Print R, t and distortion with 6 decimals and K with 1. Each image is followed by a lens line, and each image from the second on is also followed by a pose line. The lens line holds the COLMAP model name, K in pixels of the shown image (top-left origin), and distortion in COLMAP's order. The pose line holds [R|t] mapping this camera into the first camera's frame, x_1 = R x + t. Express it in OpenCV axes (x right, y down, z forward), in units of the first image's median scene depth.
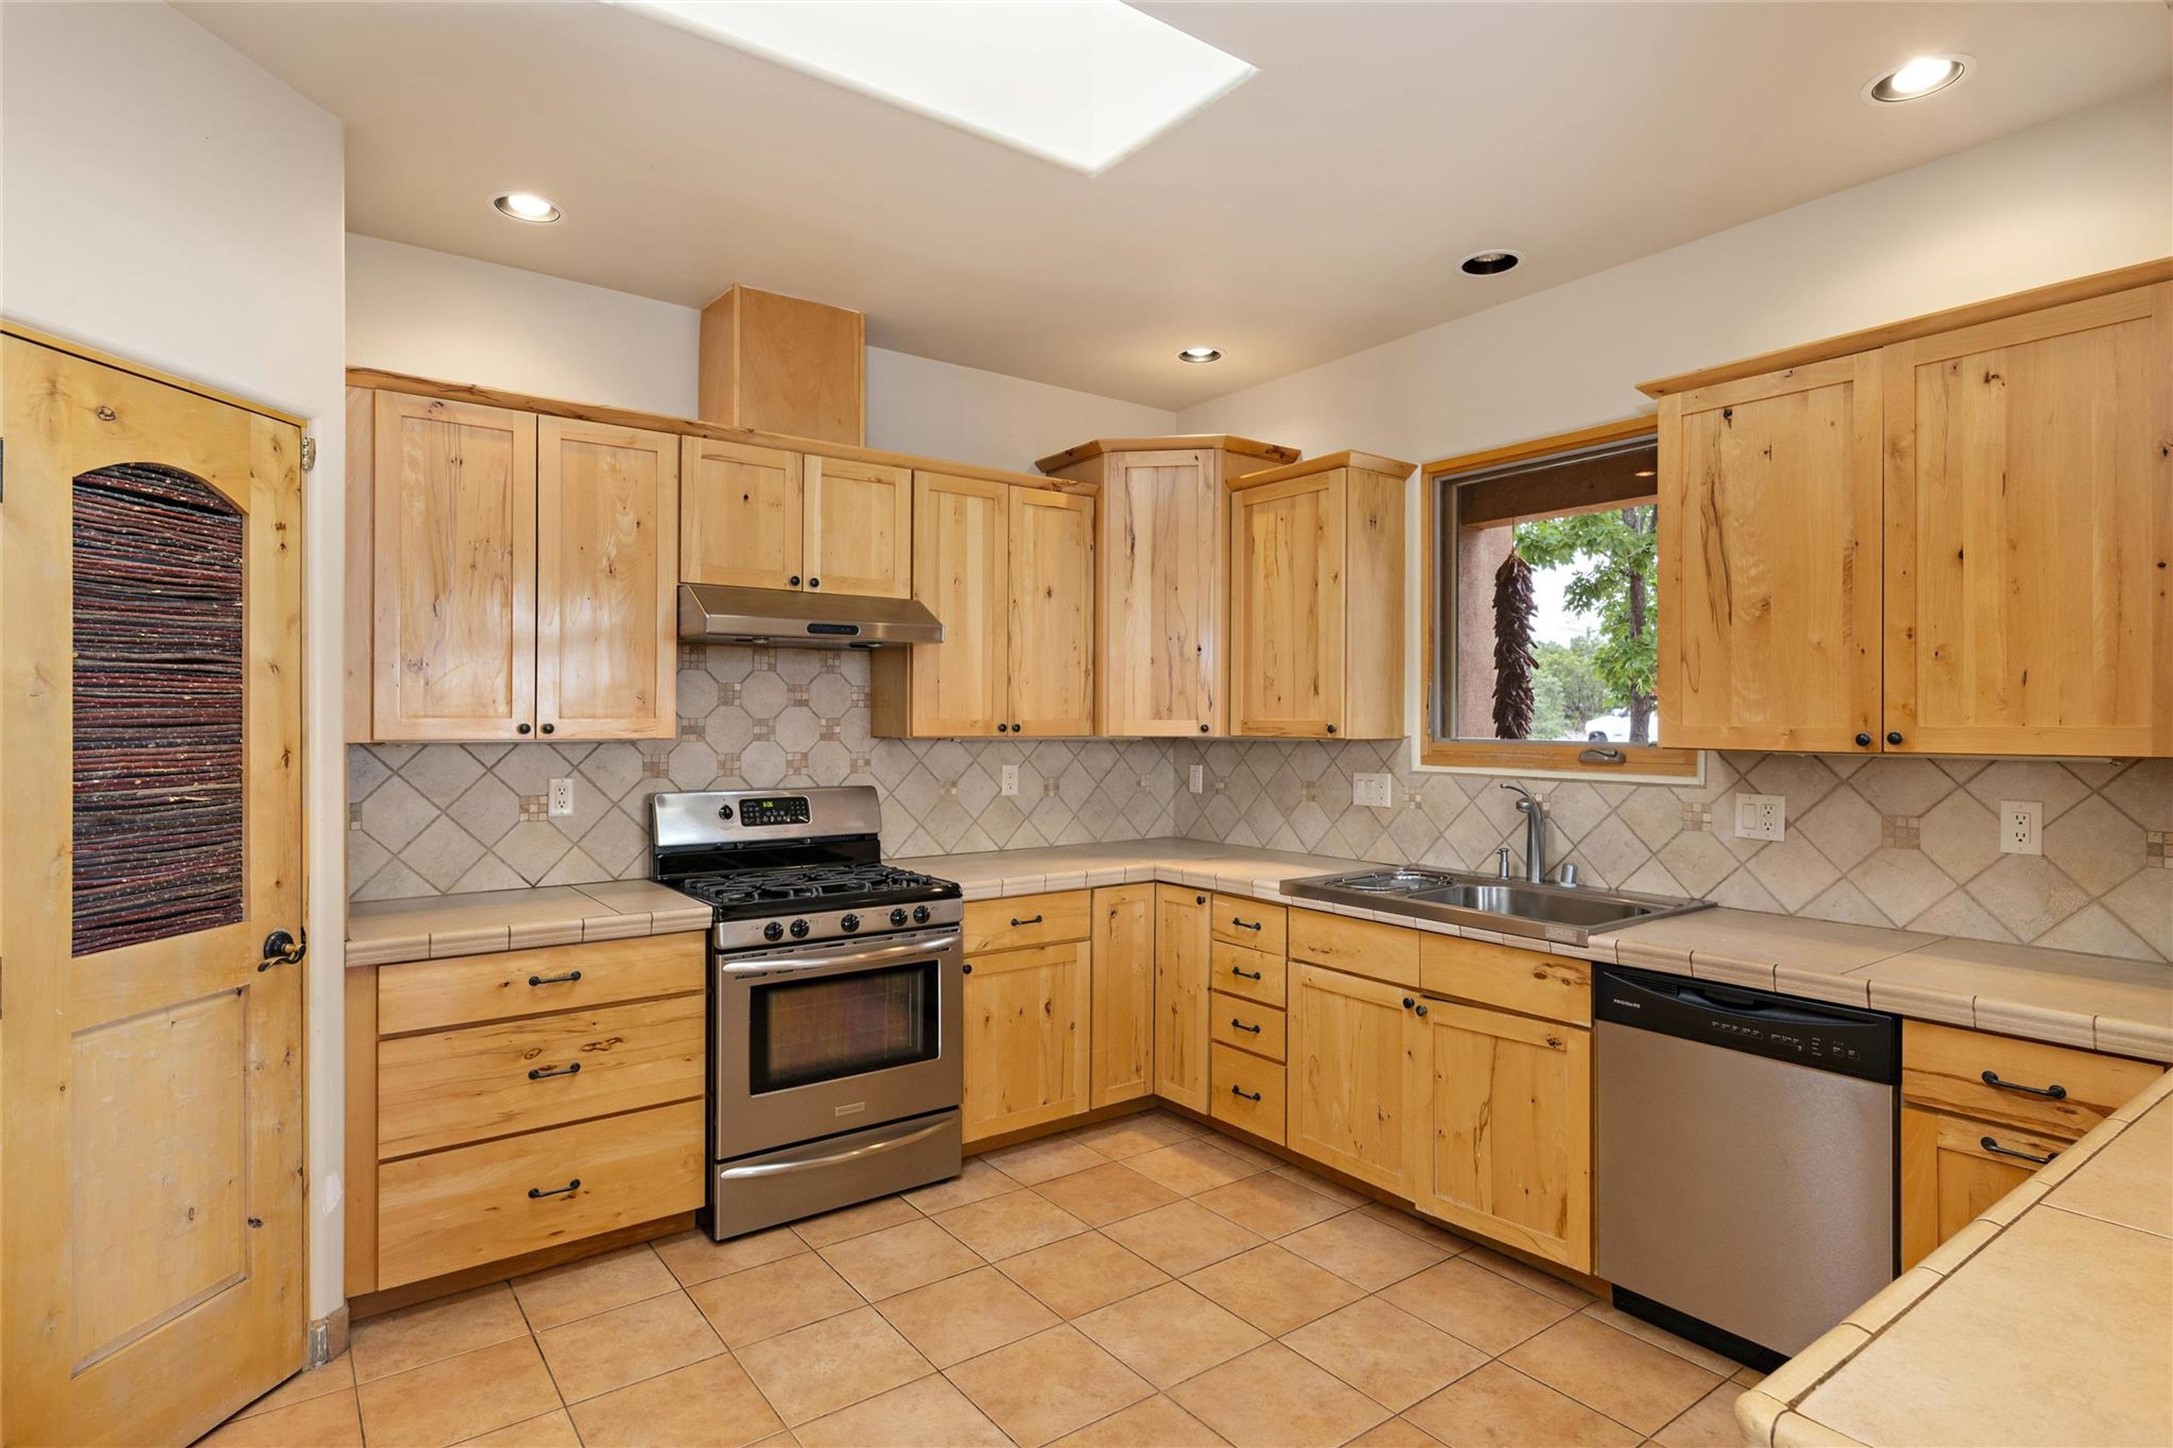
lens RADIAL K [[1117.4, 0, 1079.6], [0, 1117.4, 719.0], [0, 0, 1]] dist [0.001765, -0.000035]
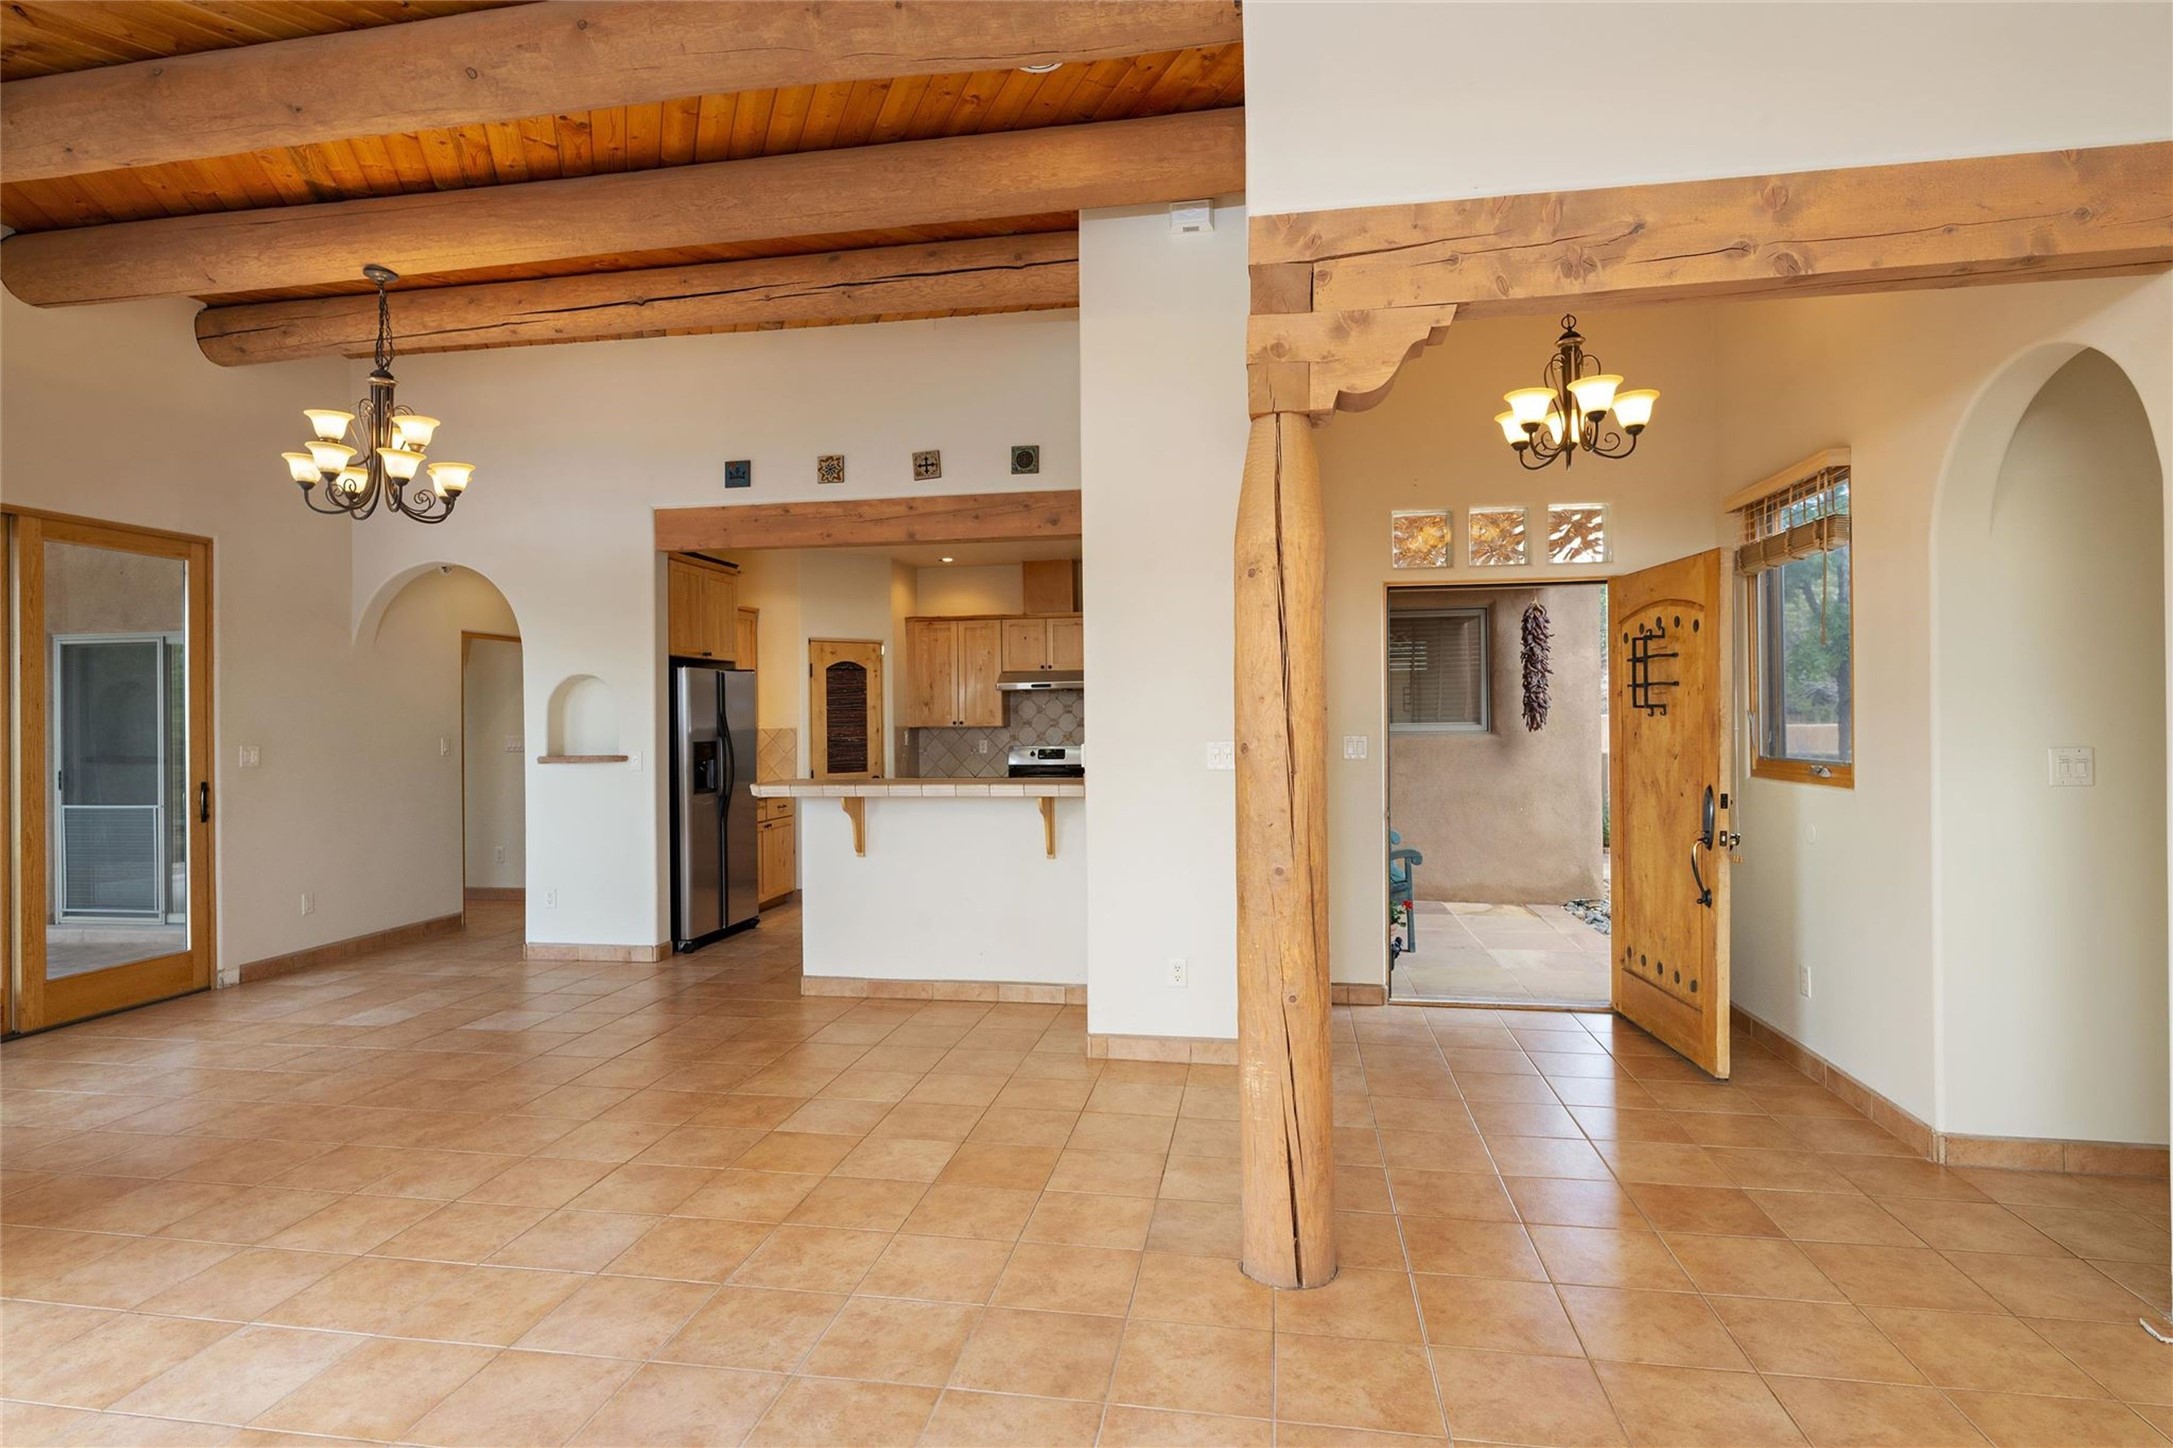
lens RADIAL K [[1143.3, 0, 1085.6], [0, 1143.3, 718.7], [0, 0, 1]] dist [-0.000956, -0.001147]
pose [[0.694185, -0.009869, -0.719729, 2.042127], [0.012327, 0.999922, -0.001821, 0.007213], [0.719691, -0.007609, 0.694253, -0.947712]]
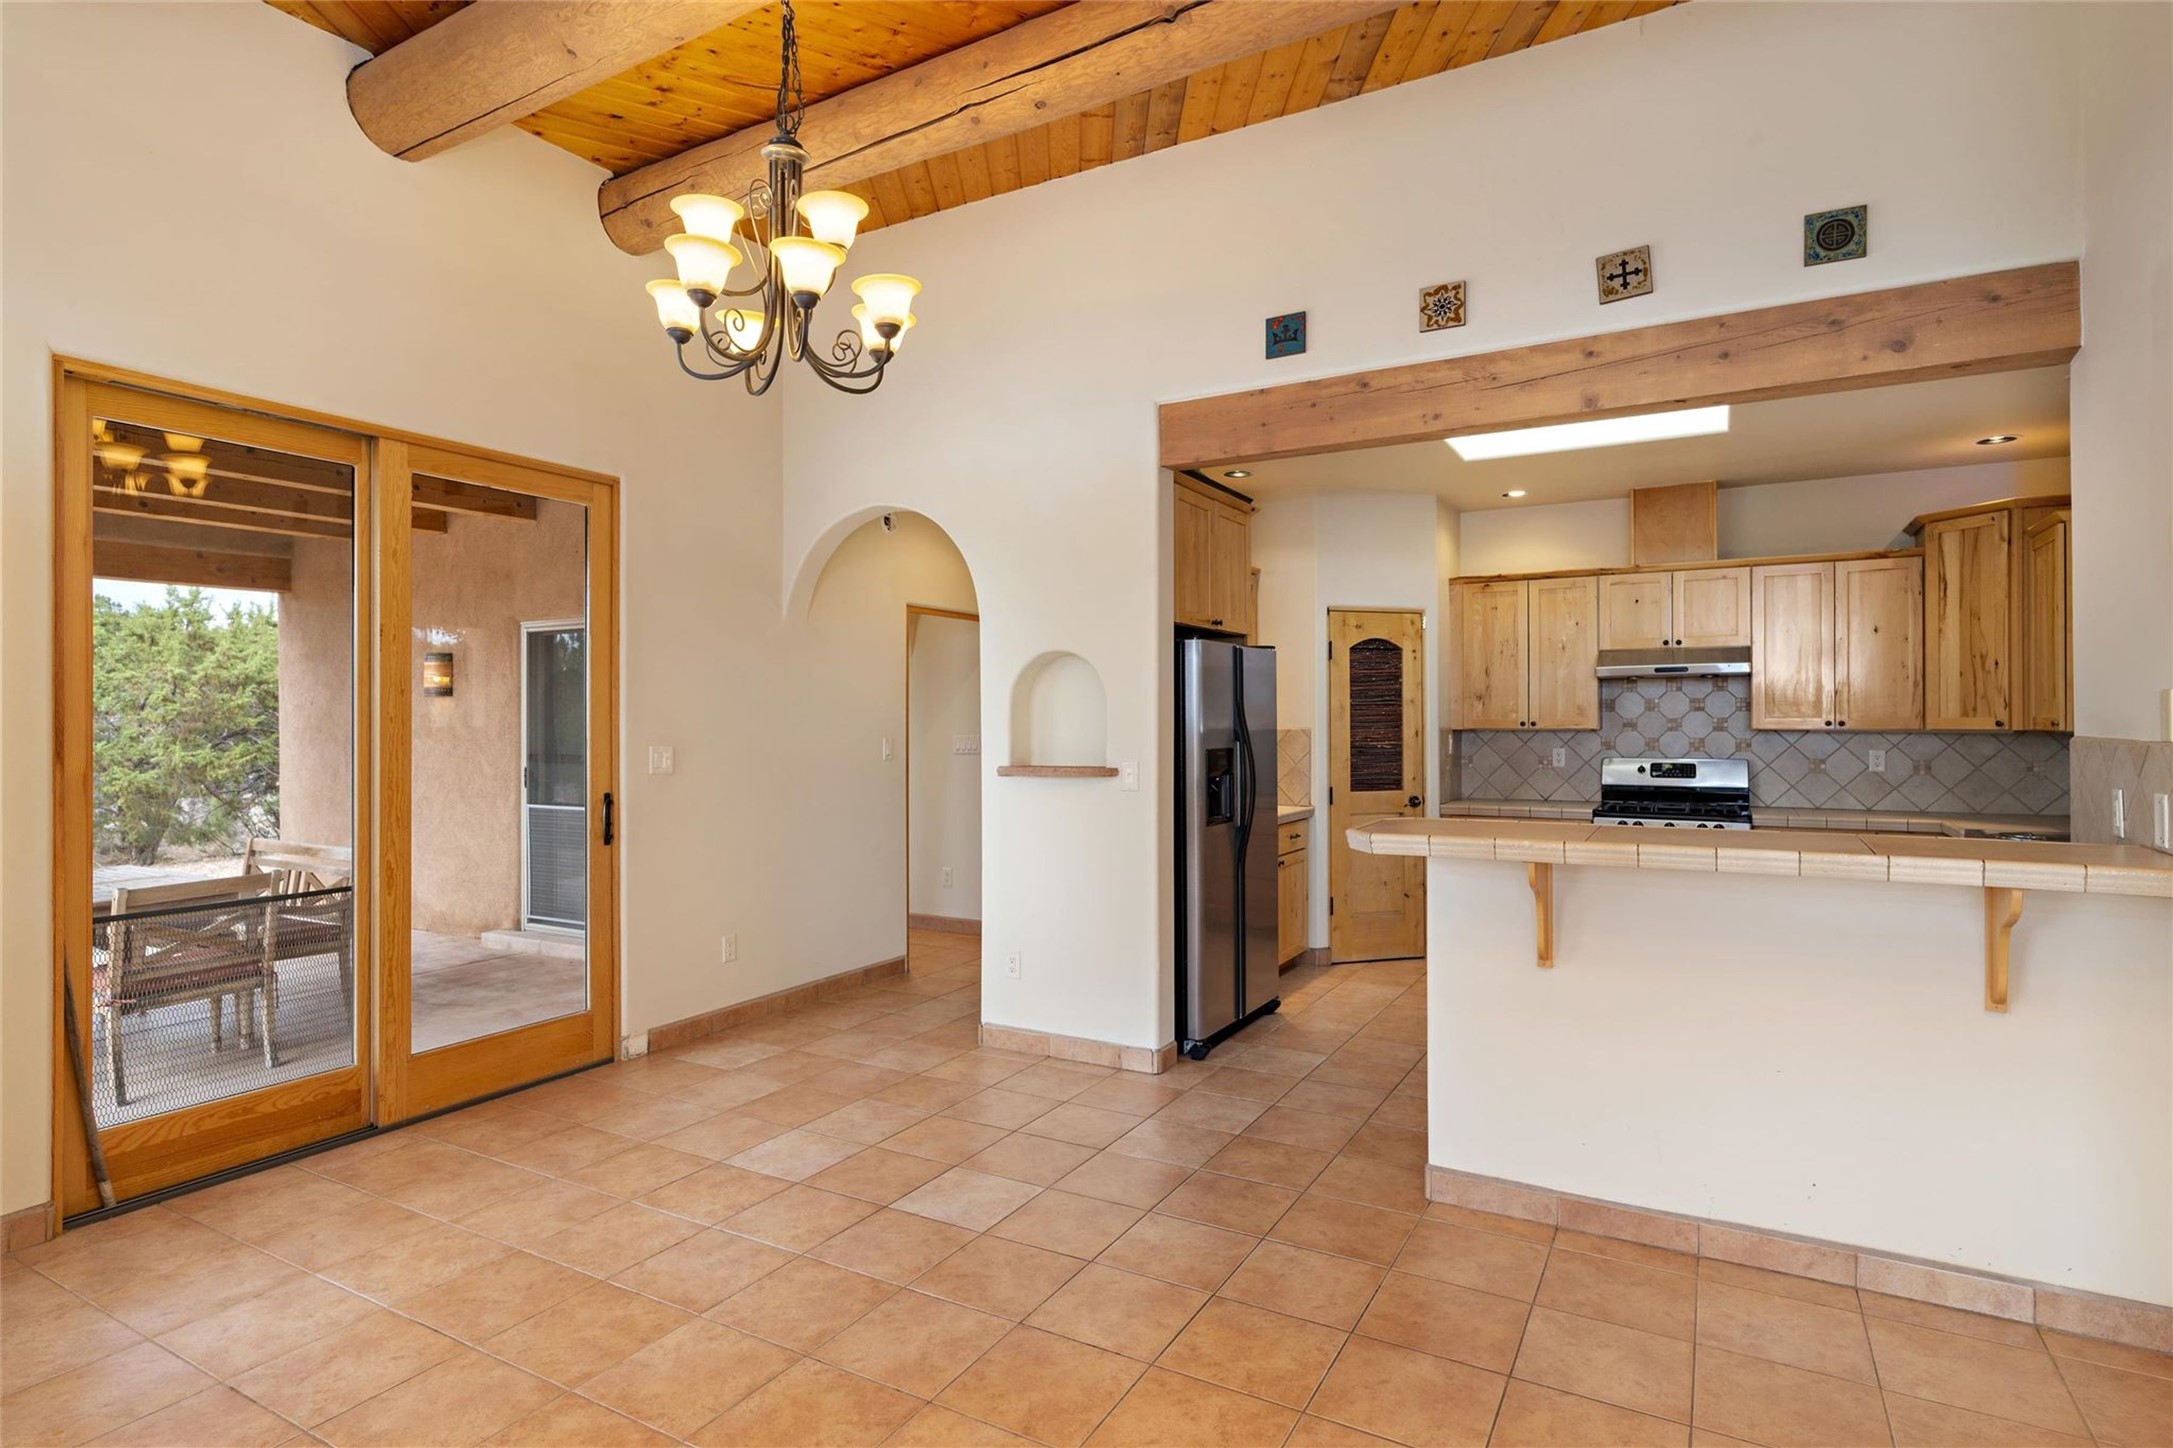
lens RADIAL K [[1117.4, 0, 1079.6], [0, 1117.4, 719.0], [0, 0, 1]] dist [0.001765, -0.000035]
pose [[0.404130, -0.006005, -0.914682, 1.168610], [0.004816, 0.999979, -0.004437, 0.004888], [0.914689, -0.002612, 0.404150, -0.696765]]
